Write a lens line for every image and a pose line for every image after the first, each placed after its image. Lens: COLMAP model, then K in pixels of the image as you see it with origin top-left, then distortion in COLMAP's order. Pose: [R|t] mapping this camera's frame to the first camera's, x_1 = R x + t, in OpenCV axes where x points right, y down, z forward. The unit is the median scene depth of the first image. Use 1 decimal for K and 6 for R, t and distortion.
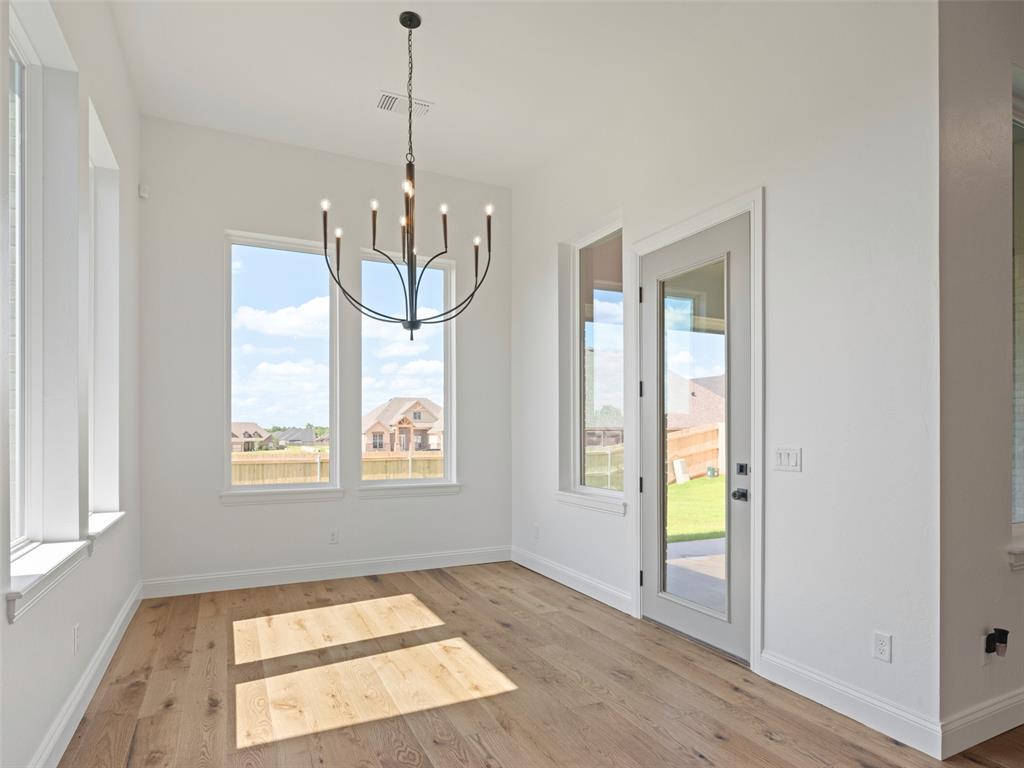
lens RADIAL K [[583.0, 0, 502.0], [0, 583.0, 429.1], [0, 0, 1]] dist [-0.010404, 0.001064]
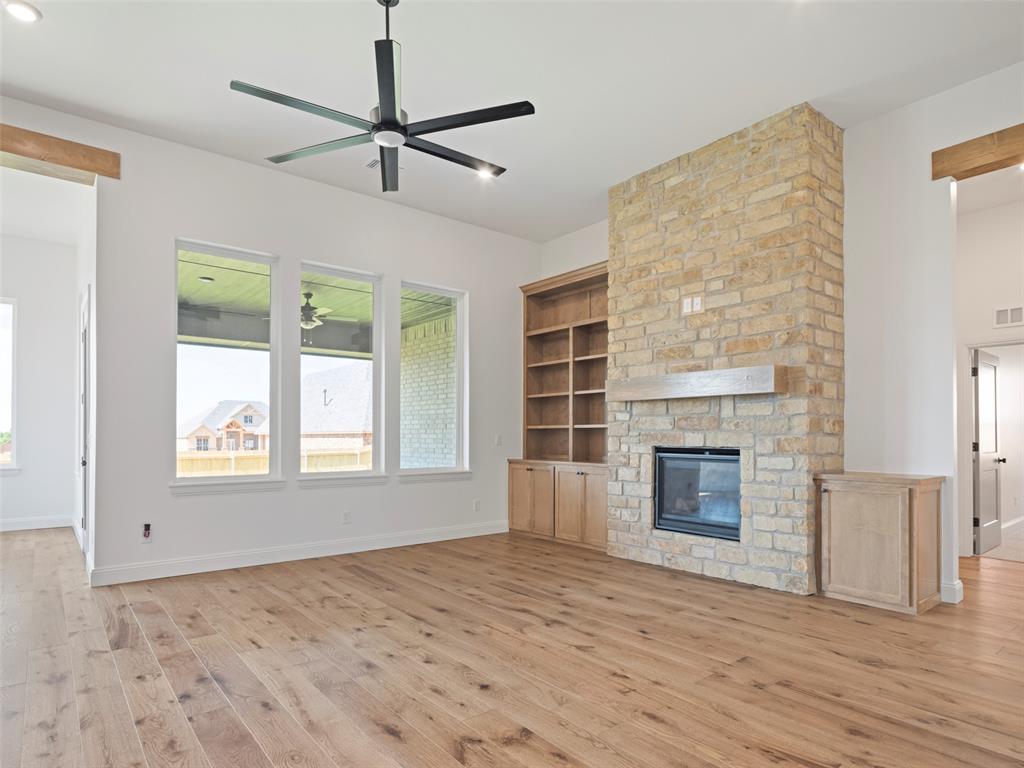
lens RADIAL K [[583.0, 0, 509.0], [0, 583.0, 433.0], [0, 0, 1]] dist [-0.010404, 0.001064]
pose [[0.972125, 0.002690, 0.234447, 0.822957], [-0.002178, 0.999995, -0.002443, 0.018347], [-0.234453, 0.001864, 0.972126, -0.630887]]
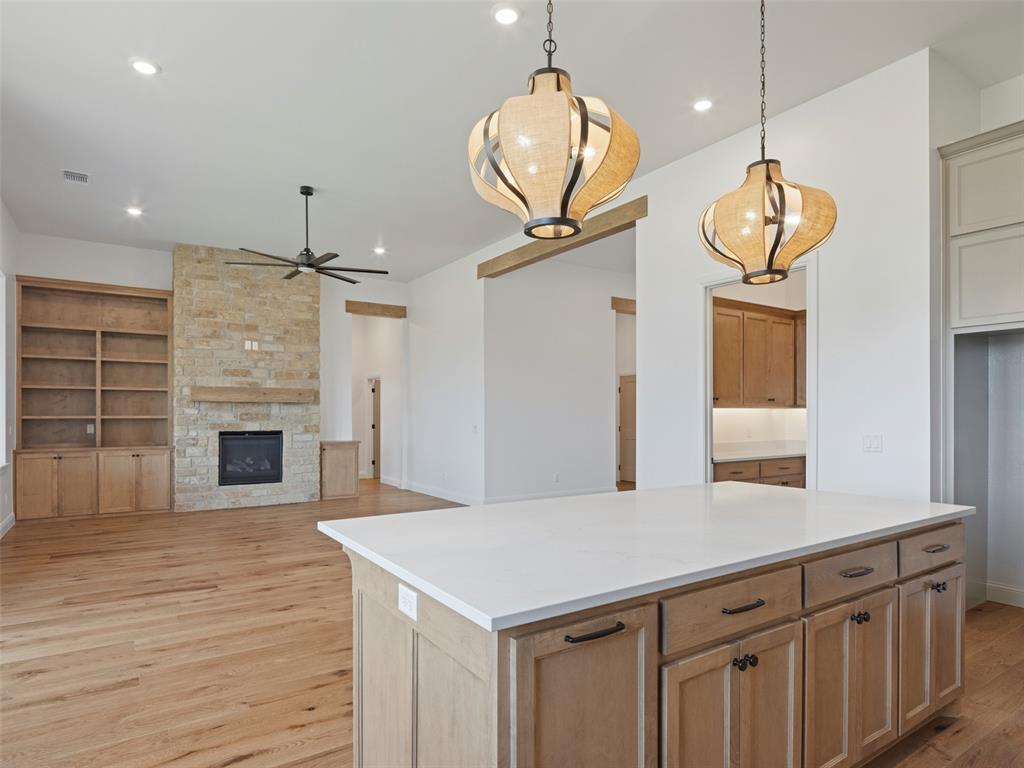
lens RADIAL K [[583.0, 0, 517.5], [0, 583.0, 420.4], [0, 0, 1]] dist [-0.010404, 0.001064]
pose [[-0.159039, -0.008989, 0.987231, -0.507924], [-0.003473, 0.999957, 0.008546, -0.010312], [-0.987266, -0.002069, -0.159064, -0.181726]]
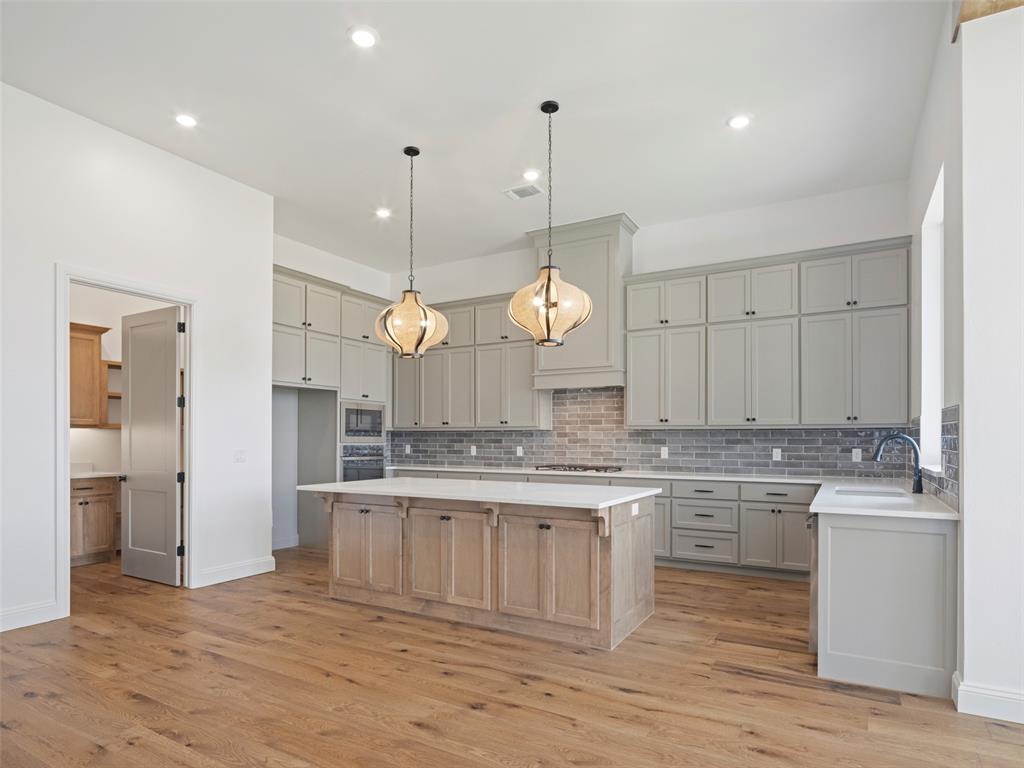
lens RADIAL K [[583.0, 0, 502.6], [0, 583.0, 440.2], [0, 0, 1]] dist [-0.010404, 0.001064]
pose [[-0.828173, -0.000286, -0.560472, 0.479728], [0.000878, 0.999998, -0.001808, 0.001528], [0.560471, -0.001990, -0.828172, 0.425026]]
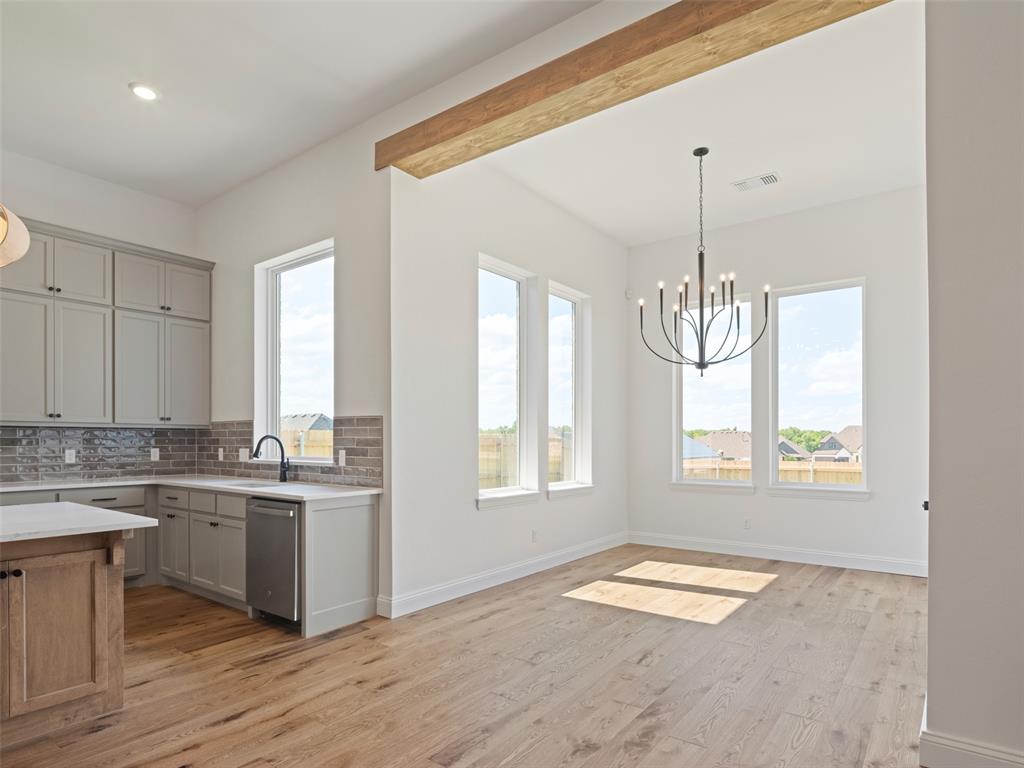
lens RADIAL K [[583.0, 0, 508.7], [0, 583.0, 440.7], [0, 0, 1]] dist [-0.010404, 0.001064]
pose [[0.459391, 0.001966, -0.888232, 0.646363], [0.001649, 0.999994, 0.003066, -0.000965], [0.888233, -0.002873, 0.459385, -0.051884]]
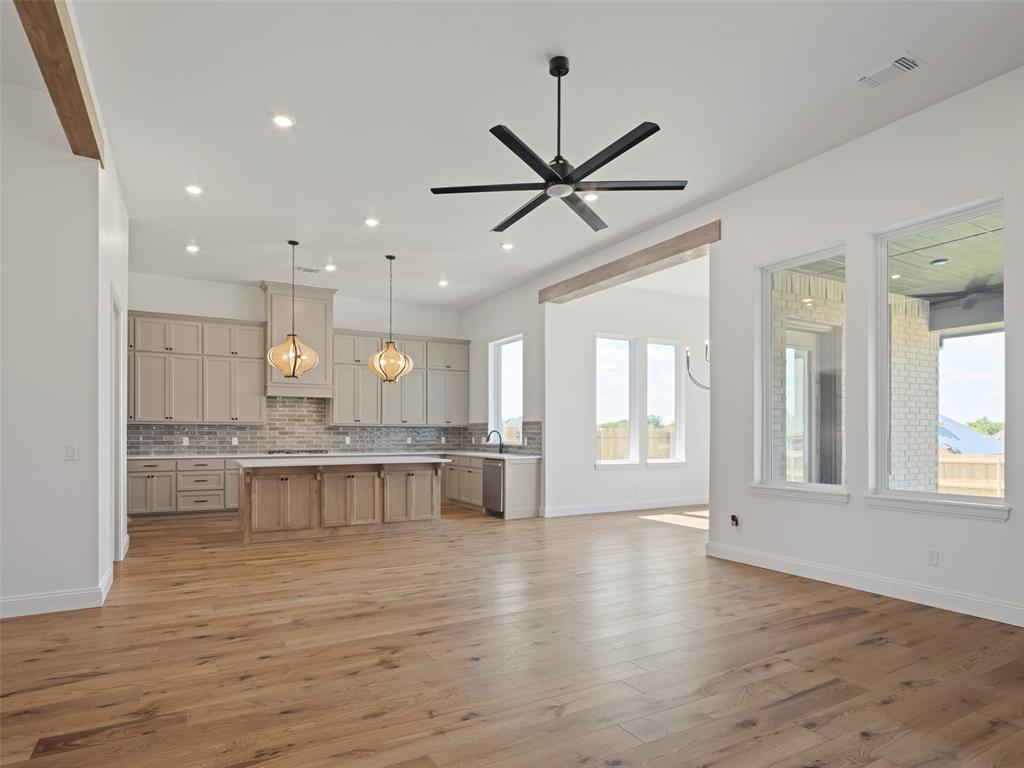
lens RADIAL K [[583.0, 0, 500.9], [0, 583.0, 437.1], [0, 0, 1]] dist [-0.010404, 0.001064]
pose [[0.057941, 0.006475, -0.998299, 1.648924], [0.001386, 0.999977, 0.006566, 0.002527], [0.998319, -0.001764, 0.057931, -0.052871]]
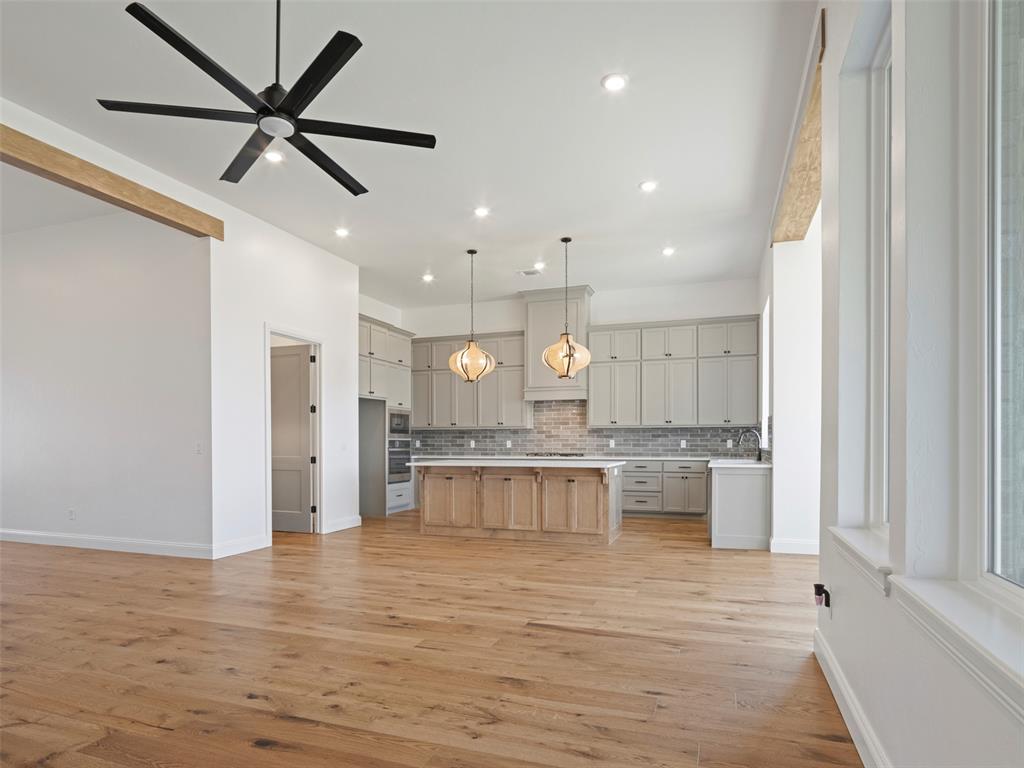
lens RADIAL K [[583.0, 0, 502.0], [0, 583.0, 450.2], [0, 0, 1]] dist [-0.010404, 0.001064]
pose [[-0.719214, 0.012847, -0.694670, 1.121685], [0.005636, 0.999904, 0.012656, 0.023726], [0.694766, 0.005187, -0.719217, 0.721947]]
